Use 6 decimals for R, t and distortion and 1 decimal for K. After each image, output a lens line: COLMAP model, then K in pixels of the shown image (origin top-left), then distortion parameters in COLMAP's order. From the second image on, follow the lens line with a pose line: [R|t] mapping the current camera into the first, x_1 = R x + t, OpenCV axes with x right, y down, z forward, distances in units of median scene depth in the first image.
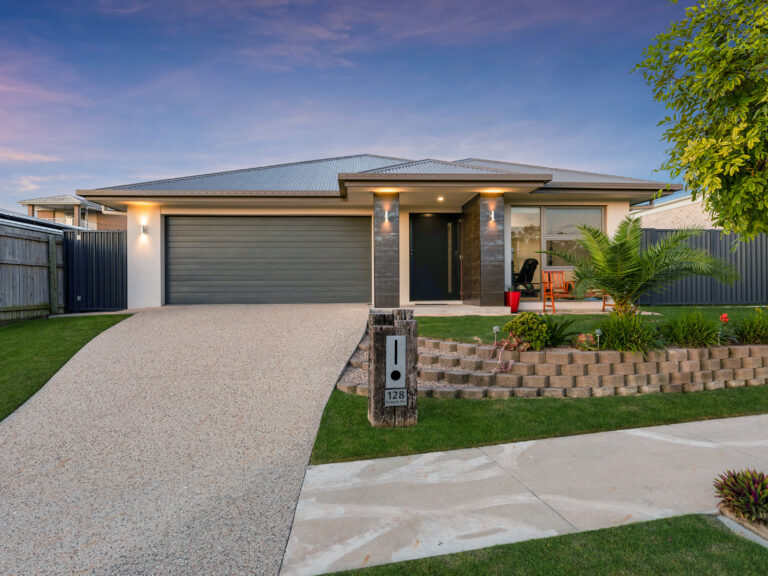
lens RADIAL K [[431.3, 0, 384.9], [0, 431.3, 285.8], [0, 0, 1]] dist [-0.007580, -0.000526]
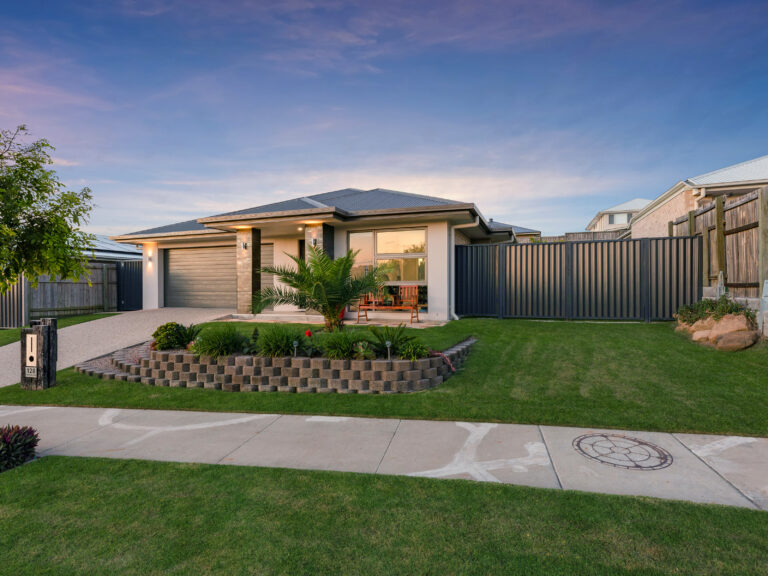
lens RADIAL K [[365.0, 0, 384.2], [0, 365.0, 291.3], [0, 0, 1]] dist [-0.002802, -0.000391]
pose [[0.931489, 0.004313, -0.363744, 0.750030], [-0.001832, 0.999973, 0.007165, -0.025974], [0.363764, -0.006008, 0.931472, 0.084474]]
